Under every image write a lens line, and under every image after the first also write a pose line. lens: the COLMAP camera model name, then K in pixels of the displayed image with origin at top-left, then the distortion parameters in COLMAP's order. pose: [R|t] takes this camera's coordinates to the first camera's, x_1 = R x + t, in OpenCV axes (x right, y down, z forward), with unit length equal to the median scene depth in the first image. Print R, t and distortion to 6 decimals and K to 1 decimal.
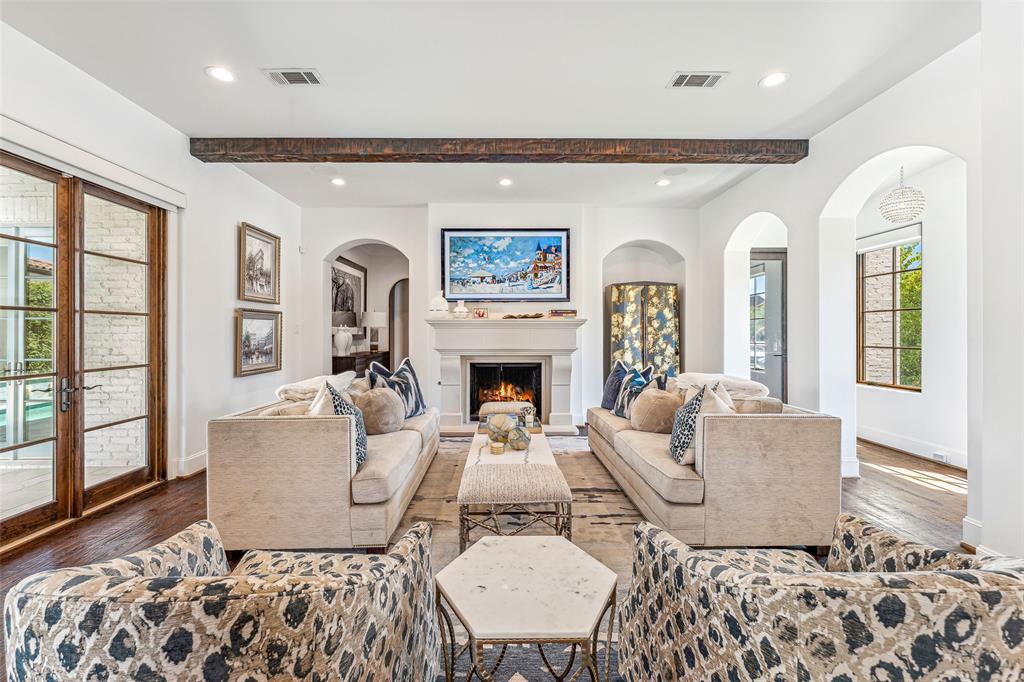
lens RADIAL K [[423.6, 0, 505.3], [0, 423.6, 332.6], [0, 0, 1]] dist [-0.003204, 0.000042]
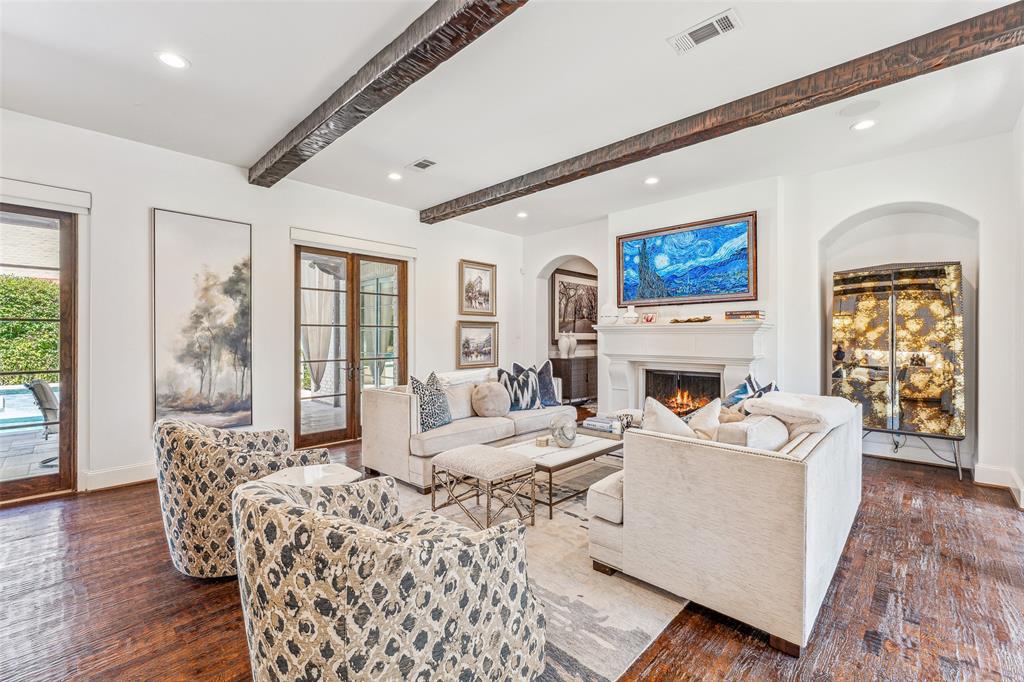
lens RADIAL K [[434.9, 0, 512.0], [0, 434.9, 341.0], [0, 0, 1]] dist [-0.002391, -0.000129]
pose [[0.714205, 0.006295, -0.699908, 0.483650], [-0.000502, 0.999964, 0.008481, -0.002038], [0.699936, -0.005706, 0.714182, 0.081369]]
